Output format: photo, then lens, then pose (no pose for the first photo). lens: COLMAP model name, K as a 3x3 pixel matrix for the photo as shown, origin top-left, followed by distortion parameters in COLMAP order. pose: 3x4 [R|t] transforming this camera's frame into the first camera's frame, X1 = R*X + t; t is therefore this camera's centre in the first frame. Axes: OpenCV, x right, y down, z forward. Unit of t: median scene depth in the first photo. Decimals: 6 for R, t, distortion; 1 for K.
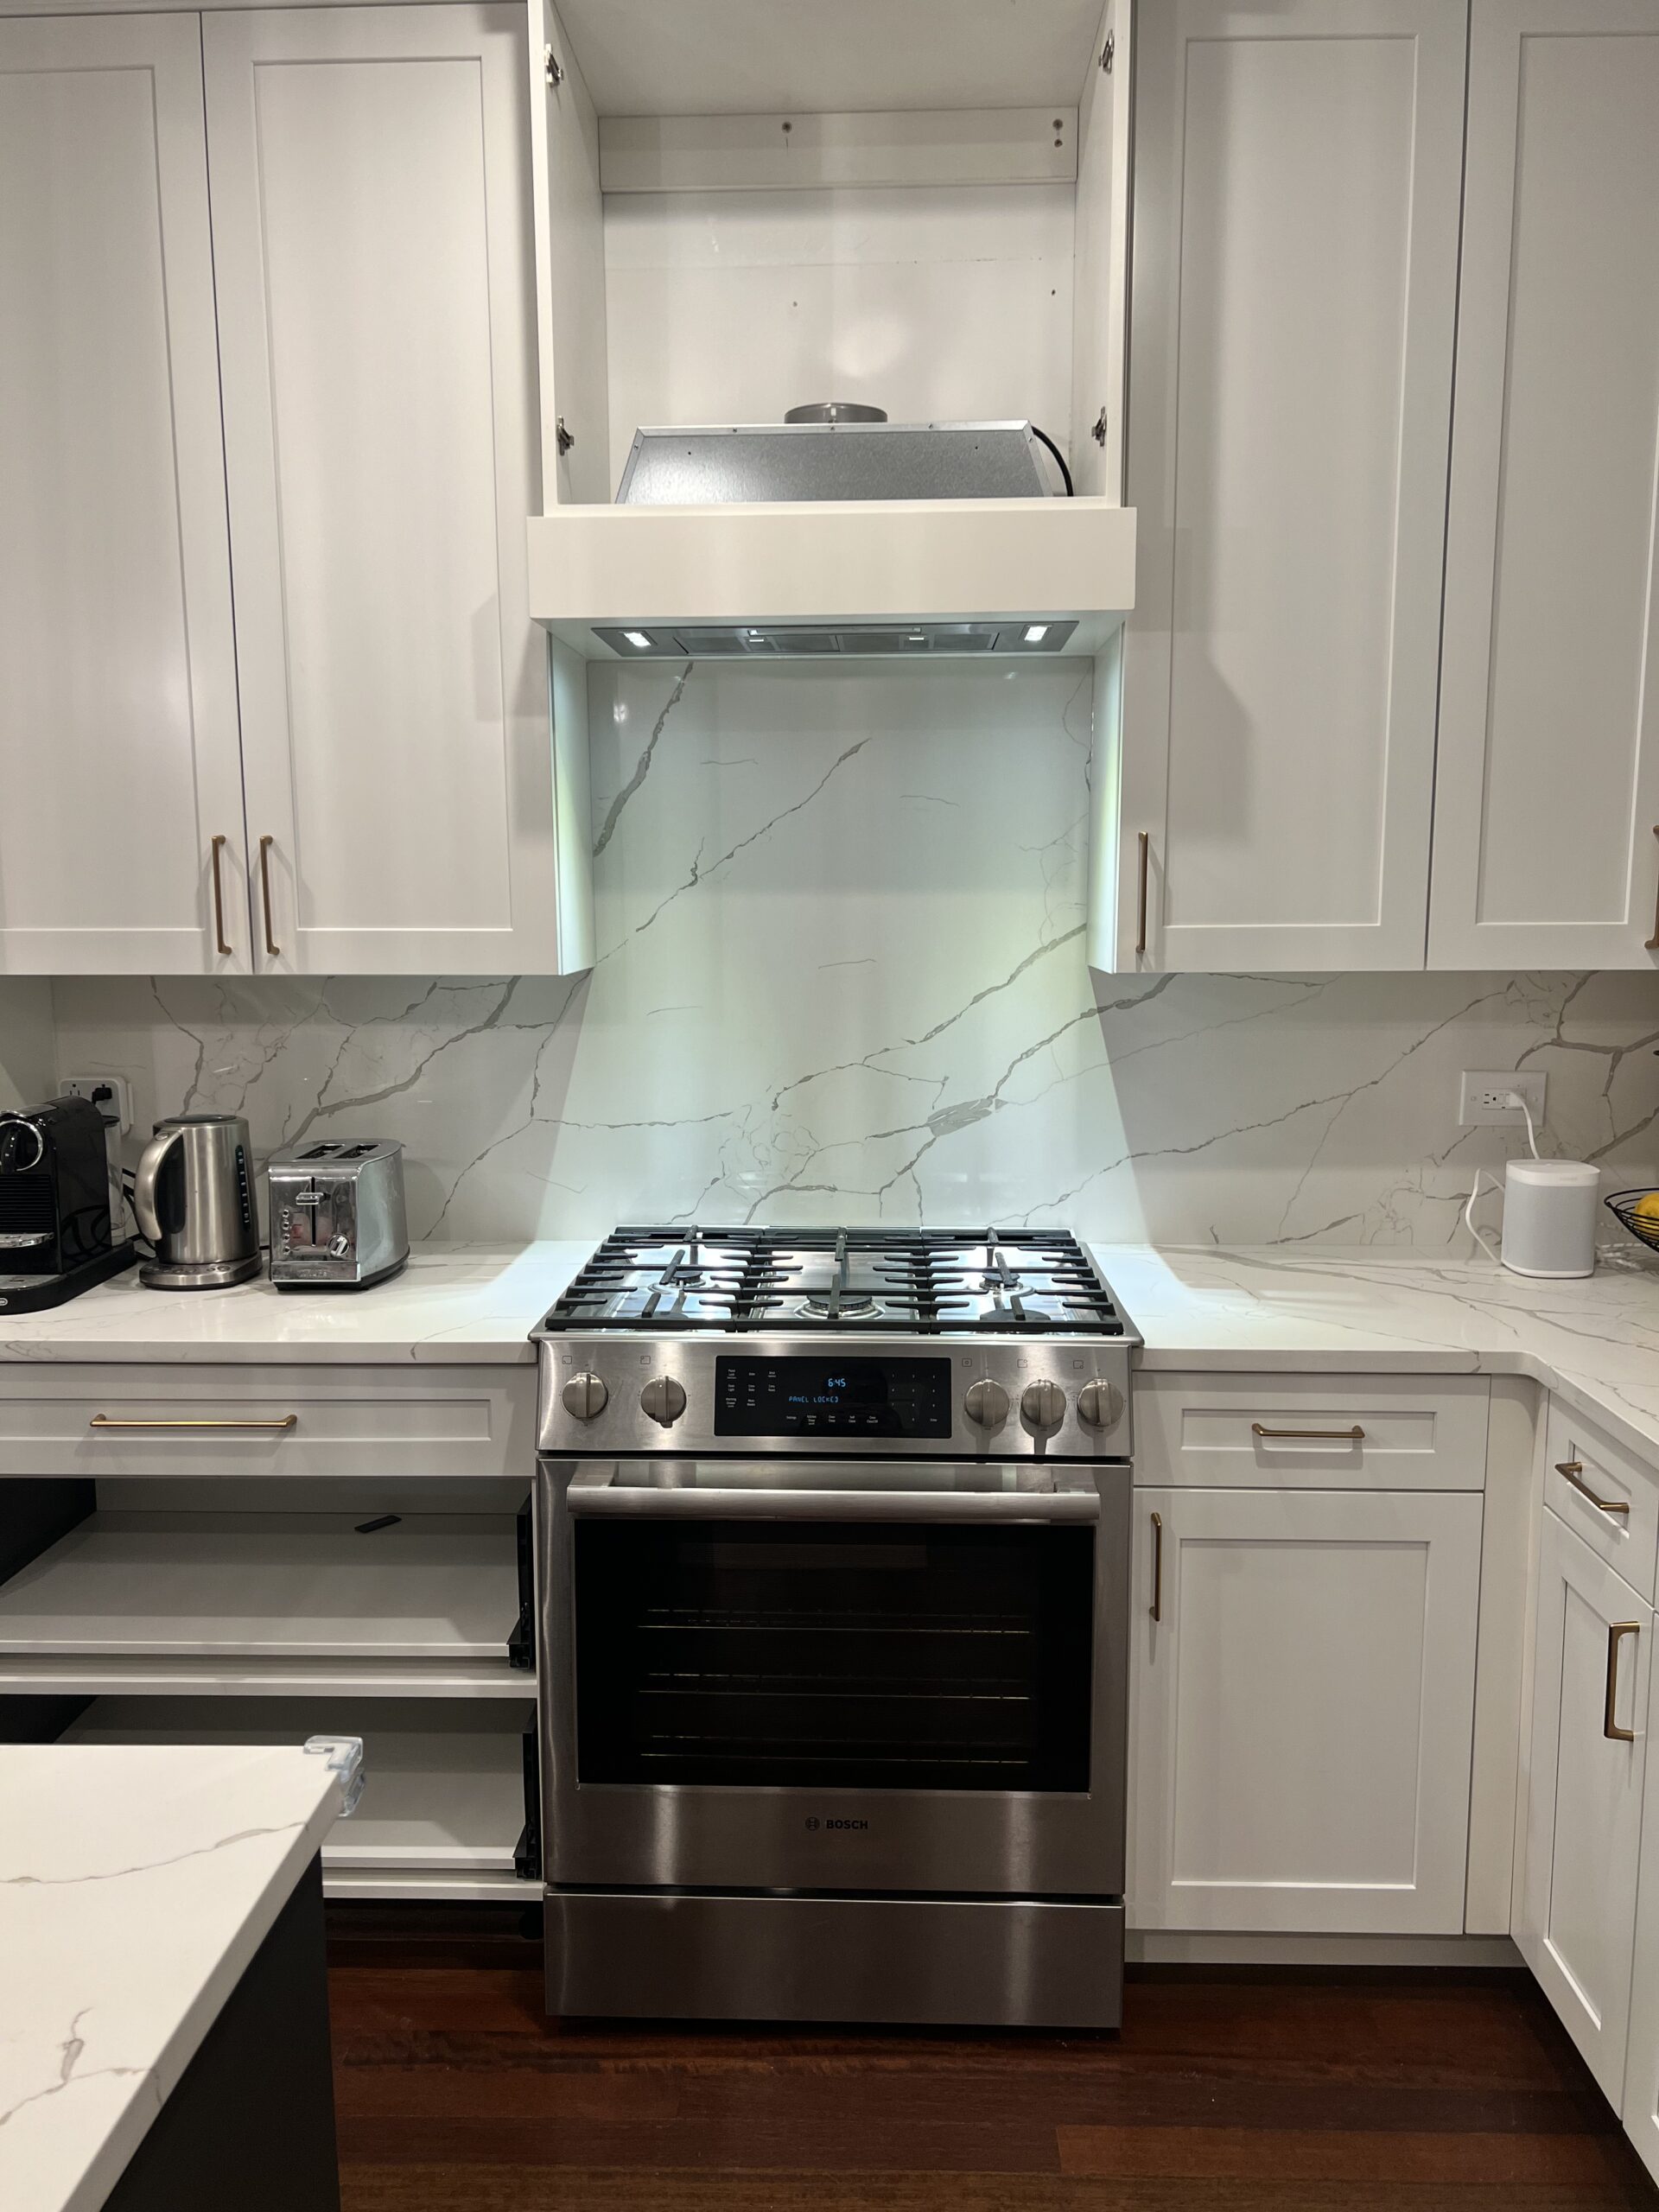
lens RADIAL K [[1704.4, 0, 829.5], [0, 1704.4, 1106.0], [0, 0, 1]] dist [0.050974, -0.002371]
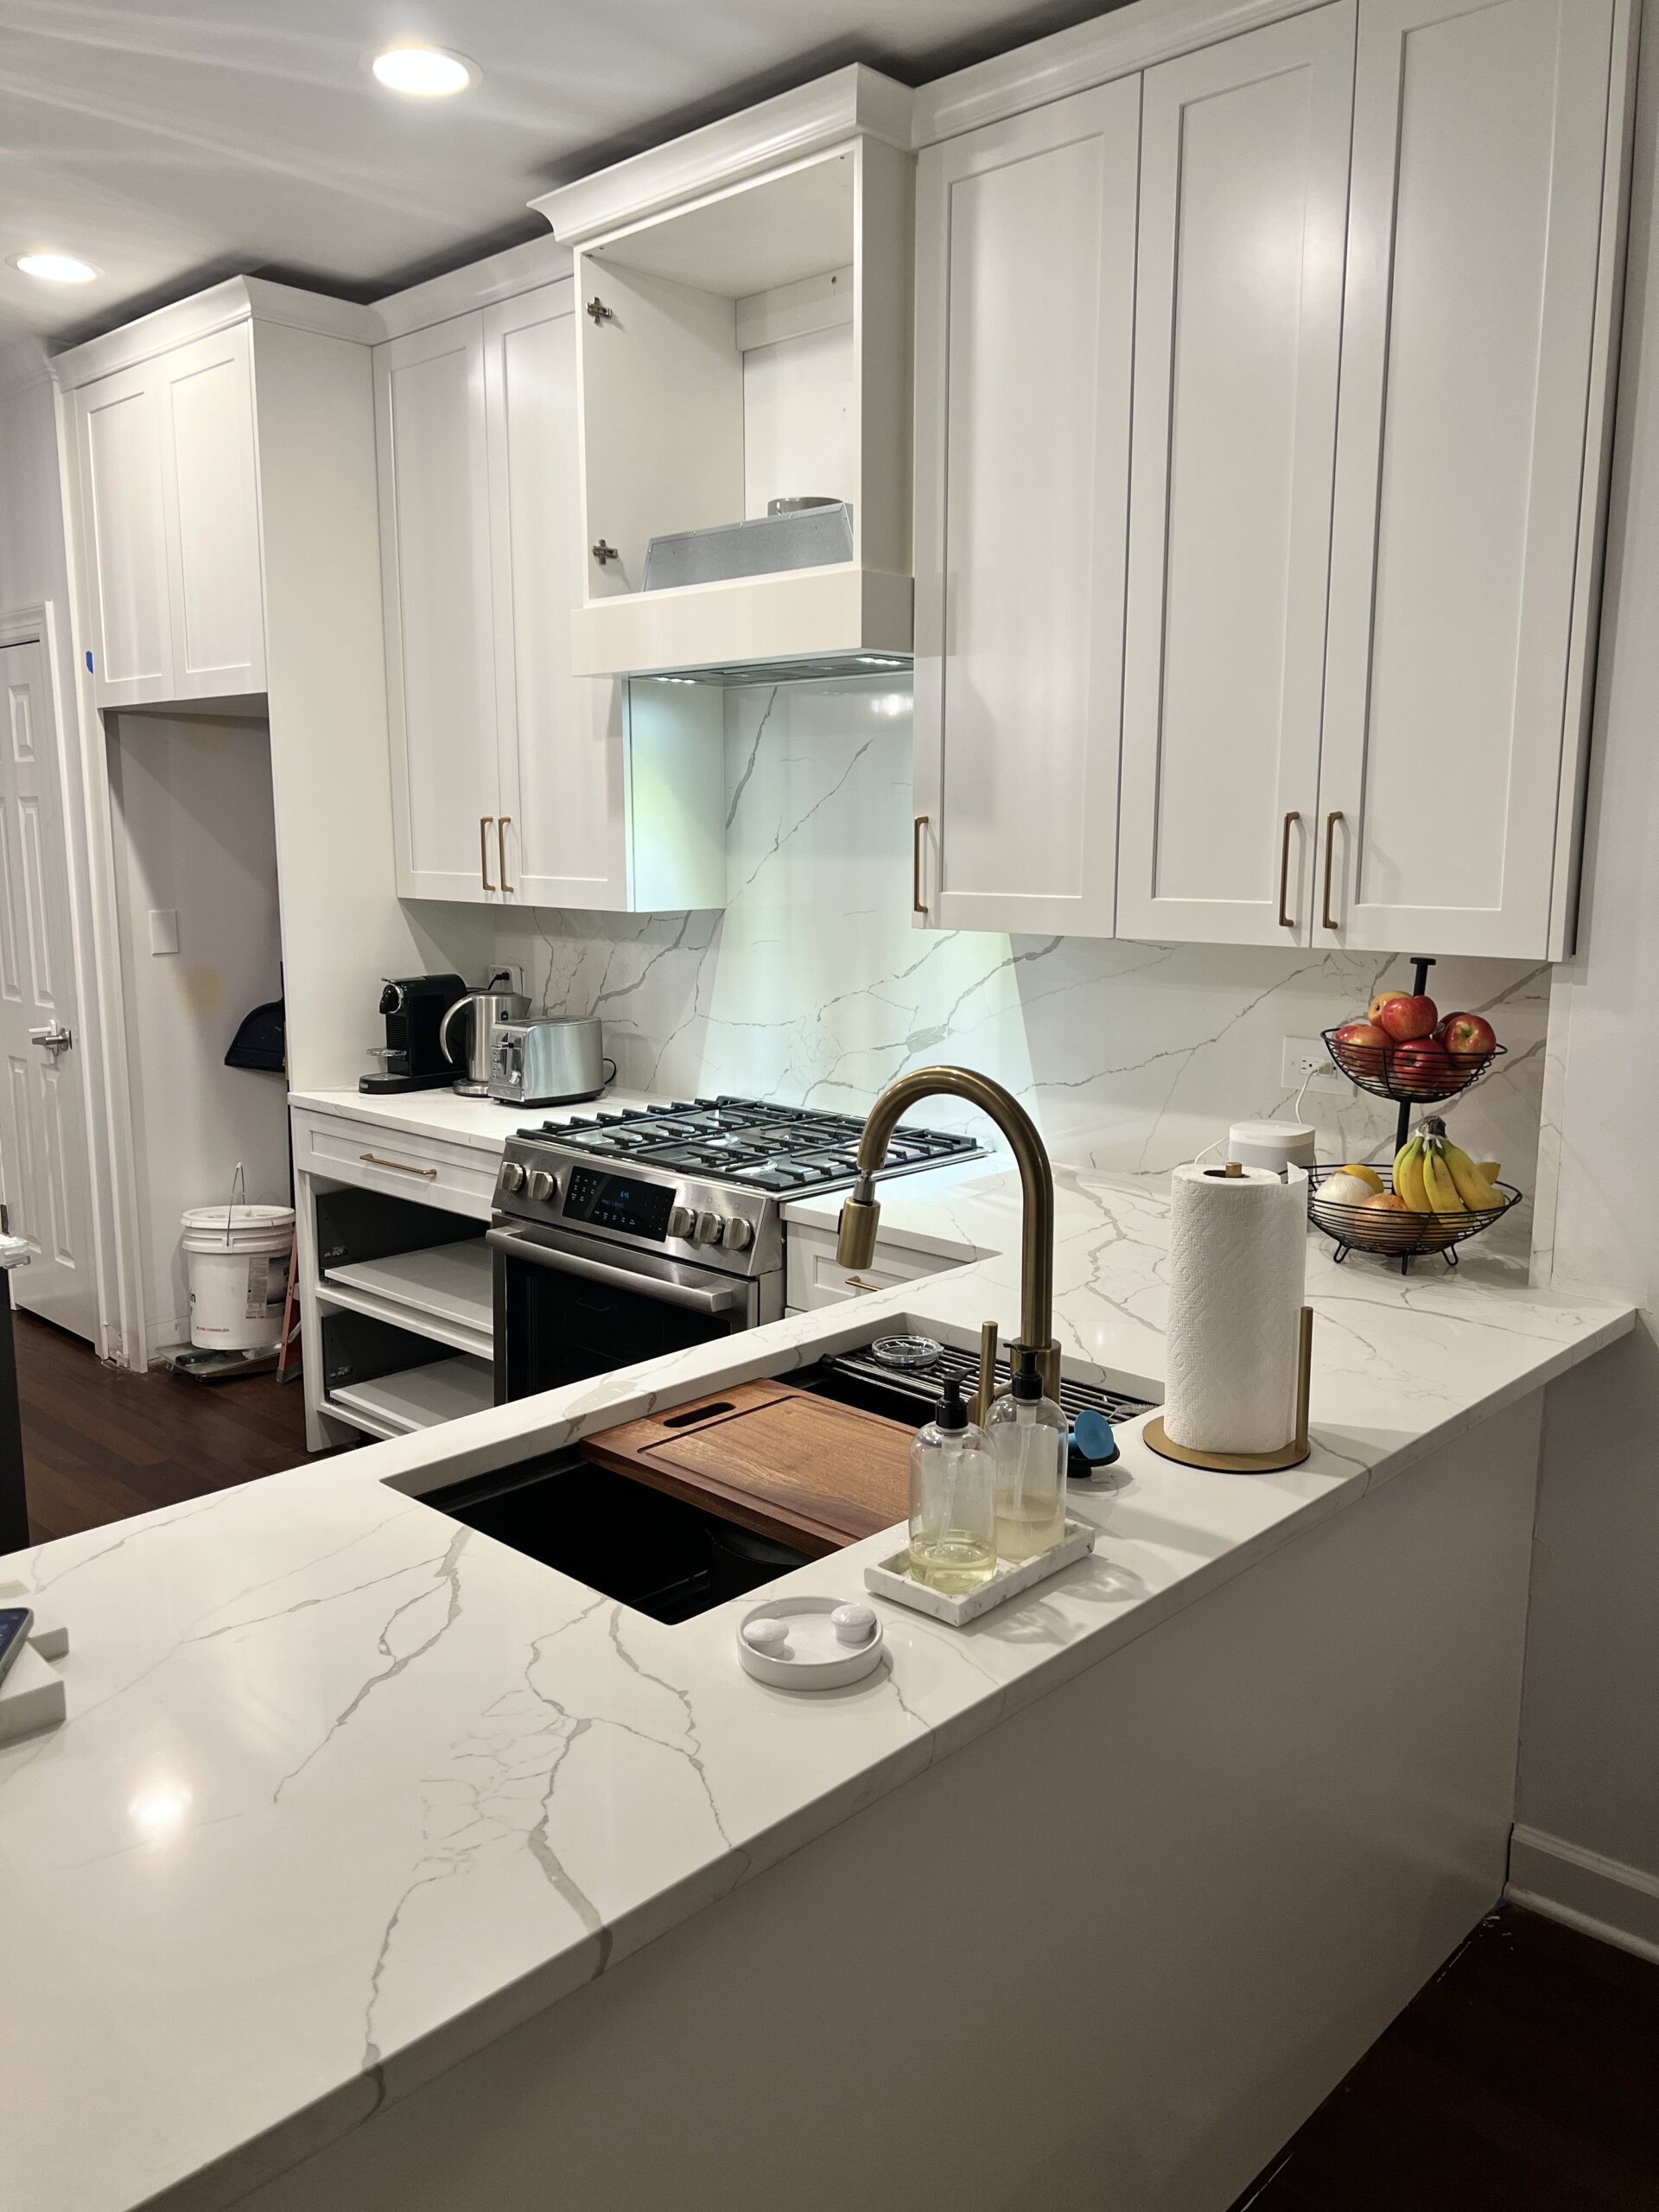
lens RADIAL K [[1704.4, 0, 829.5], [0, 1704.4, 1106.0], [0, 0, 1]] dist [0.050974, -0.002371]
pose [[0.740069, 0.114586, -0.662698, 0.923426], [-0.092738, 0.993353, 0.068193, -0.025411], [0.666106, 0.010989, 0.745776, 0.017496]]
